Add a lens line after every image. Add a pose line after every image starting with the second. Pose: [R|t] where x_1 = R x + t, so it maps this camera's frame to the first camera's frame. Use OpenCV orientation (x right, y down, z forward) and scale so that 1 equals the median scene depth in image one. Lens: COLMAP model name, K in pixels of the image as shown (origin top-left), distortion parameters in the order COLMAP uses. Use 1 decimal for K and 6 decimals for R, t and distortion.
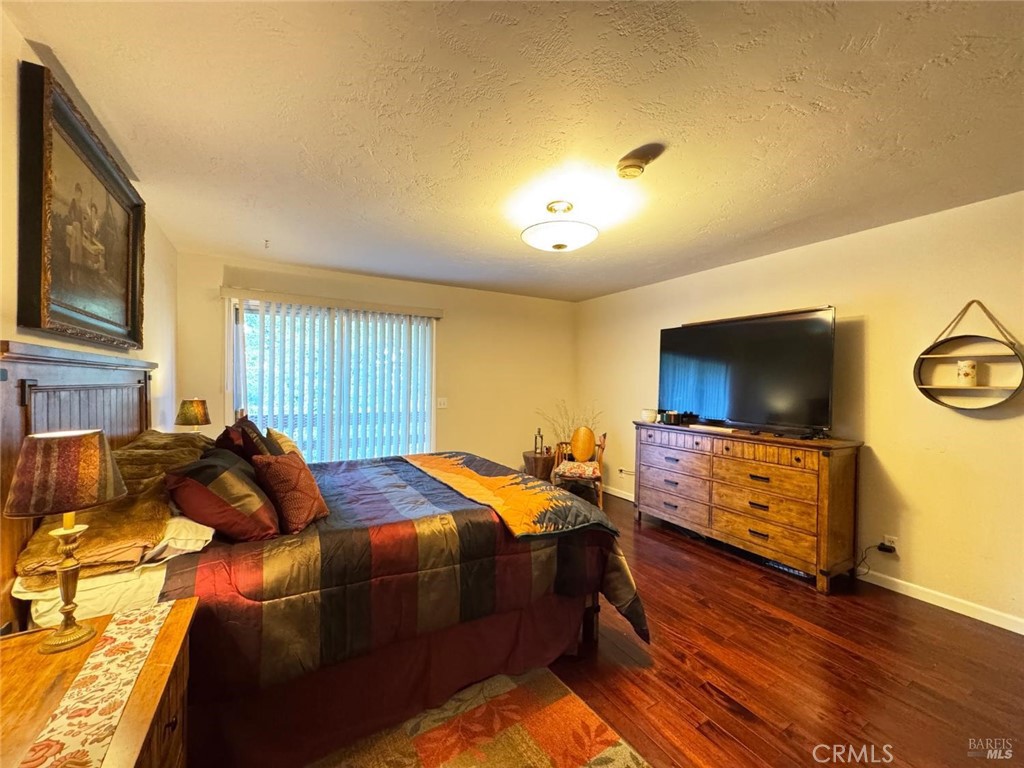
lens RADIAL K [[409.0, 0, 514.7], [0, 409.0, 381.7], [0, 0, 1]] dist [-0.001354, 0.000025]
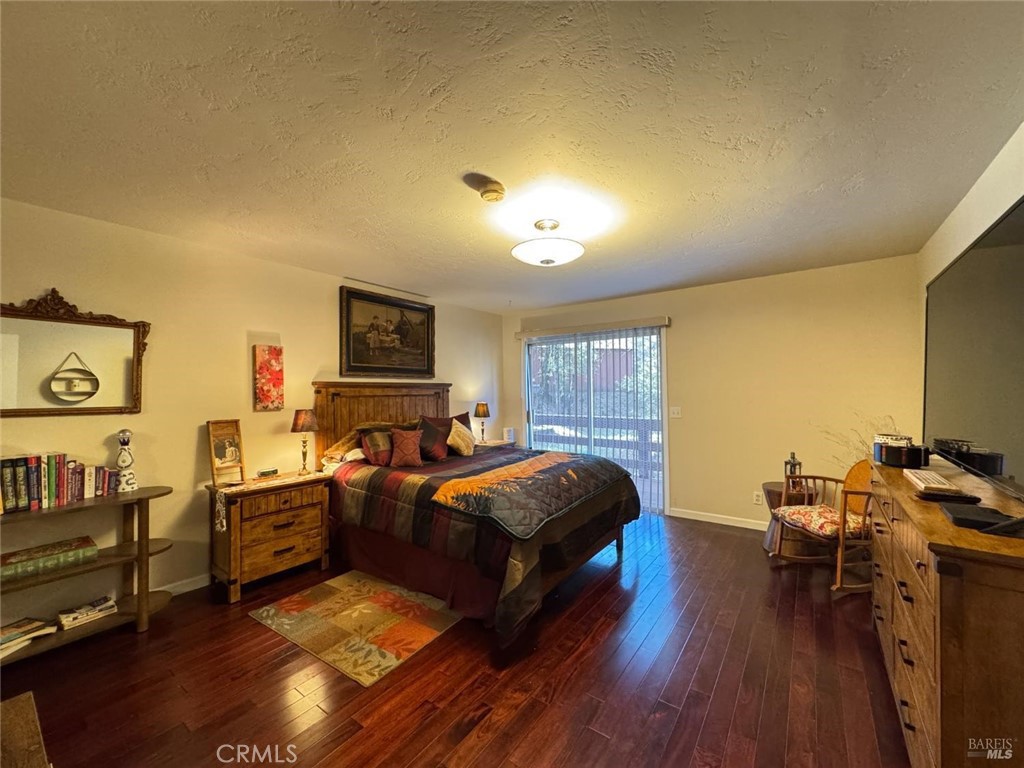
lens RADIAL K [[409.0, 0, 514.7], [0, 409.0, 381.7], [0, 0, 1]] dist [-0.001354, 0.000025]
pose [[0.398149, -0.031573, -0.916777, 1.416293], [0.011526, 0.999501, -0.029416, 0.009357], [0.917248, 0.001146, 0.398314, 0.685606]]
